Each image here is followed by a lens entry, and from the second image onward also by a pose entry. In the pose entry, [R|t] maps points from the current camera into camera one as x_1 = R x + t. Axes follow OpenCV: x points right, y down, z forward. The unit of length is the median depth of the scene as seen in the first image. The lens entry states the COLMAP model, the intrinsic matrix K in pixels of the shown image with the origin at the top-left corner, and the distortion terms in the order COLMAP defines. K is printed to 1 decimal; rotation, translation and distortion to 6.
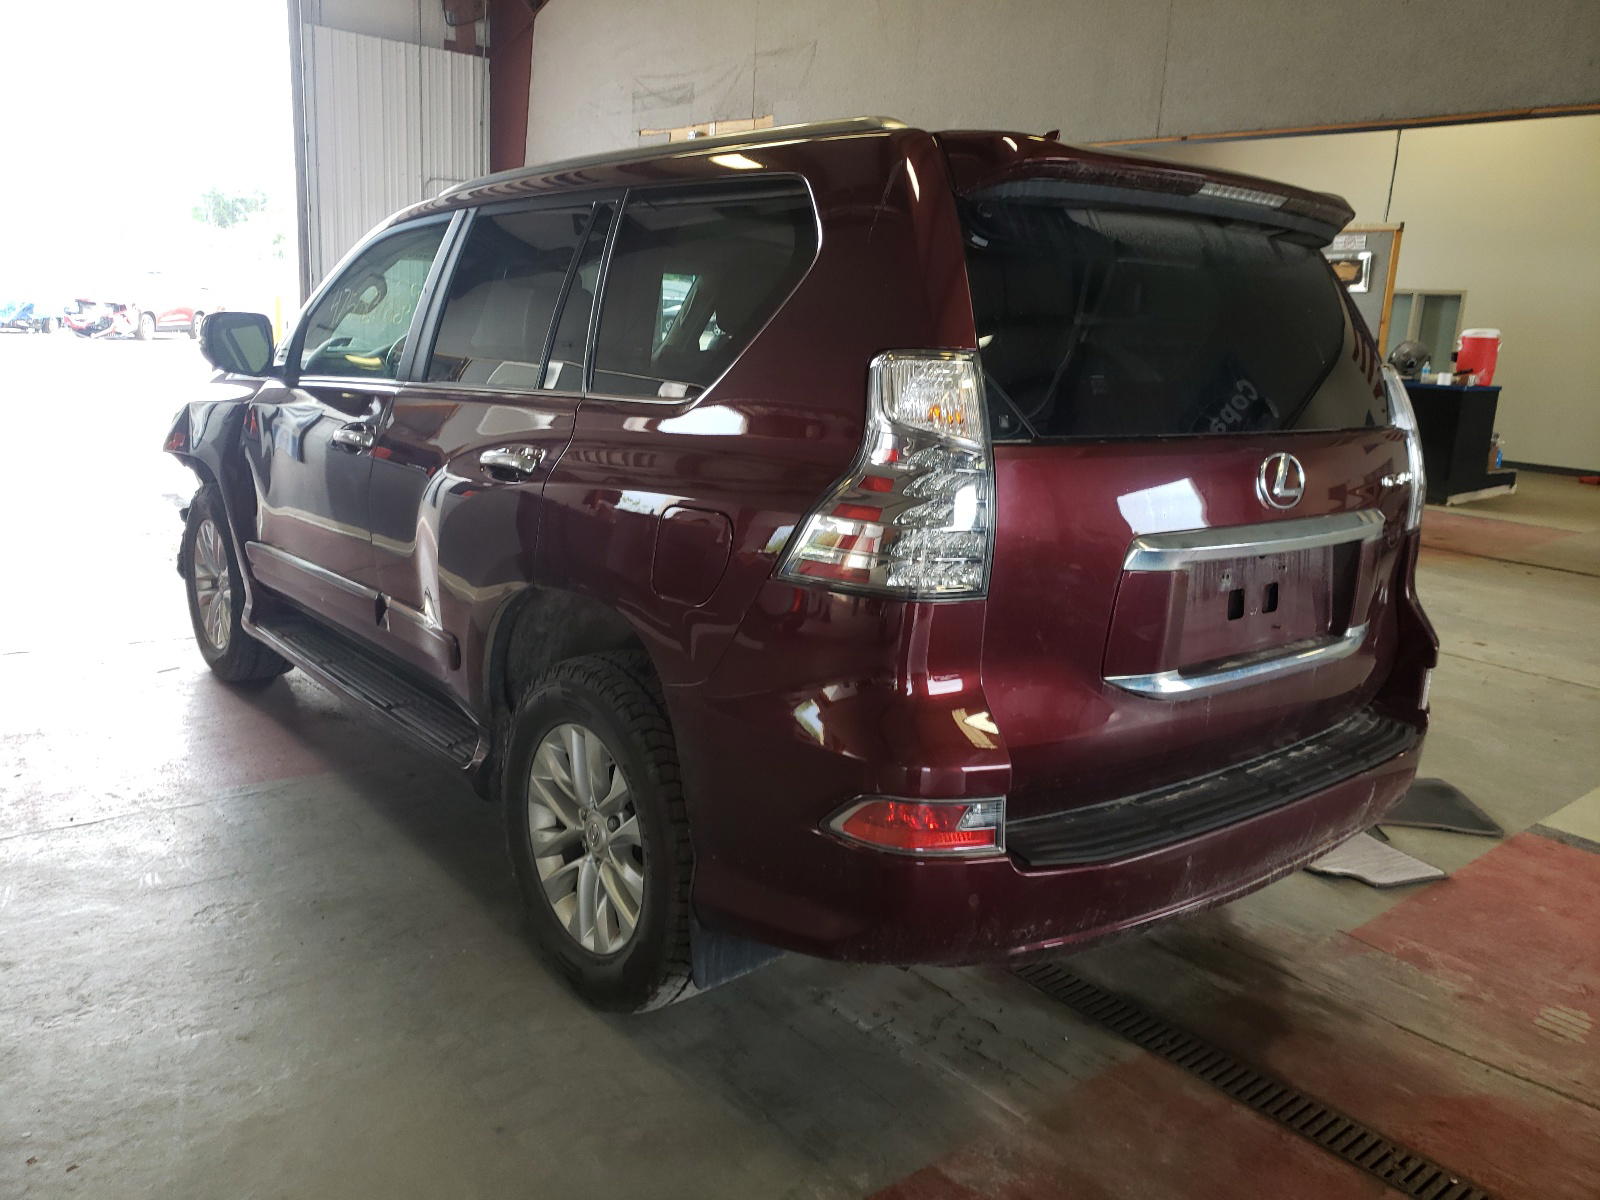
lens RADIAL K [[1272.2, 0, 807.3], [0, 1272.2, 601.1], [0, 0, 1]] dist [-0.007501, 0.001046]
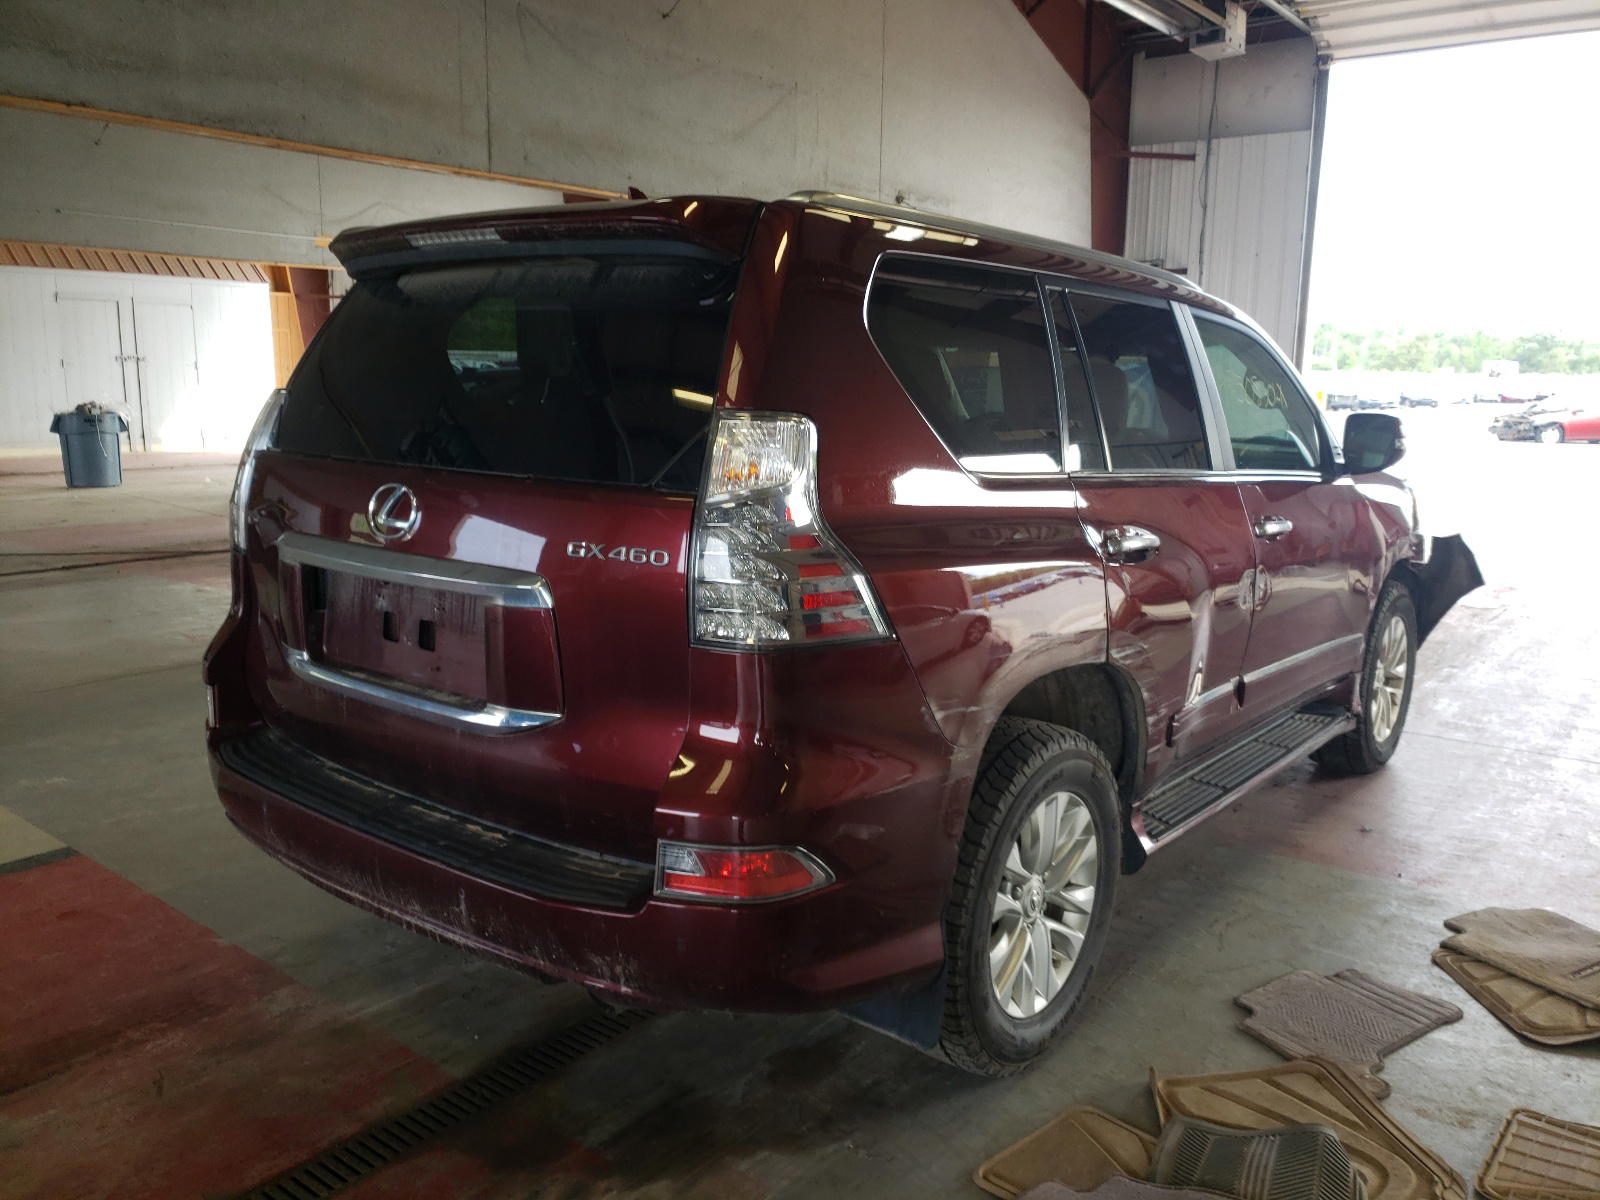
lens RADIAL K [[1272.2, 0, 808.4], [0, 1272.2, 601.4], [0, 0, 1]] dist [-0.007501, 0.001046]
pose [[0.199169, 0.125268, -0.971926, 1.351216], [-0.223797, 0.971401, 0.079340, -0.168878], [0.954068, 0.201712, 0.221507, 1.041277]]
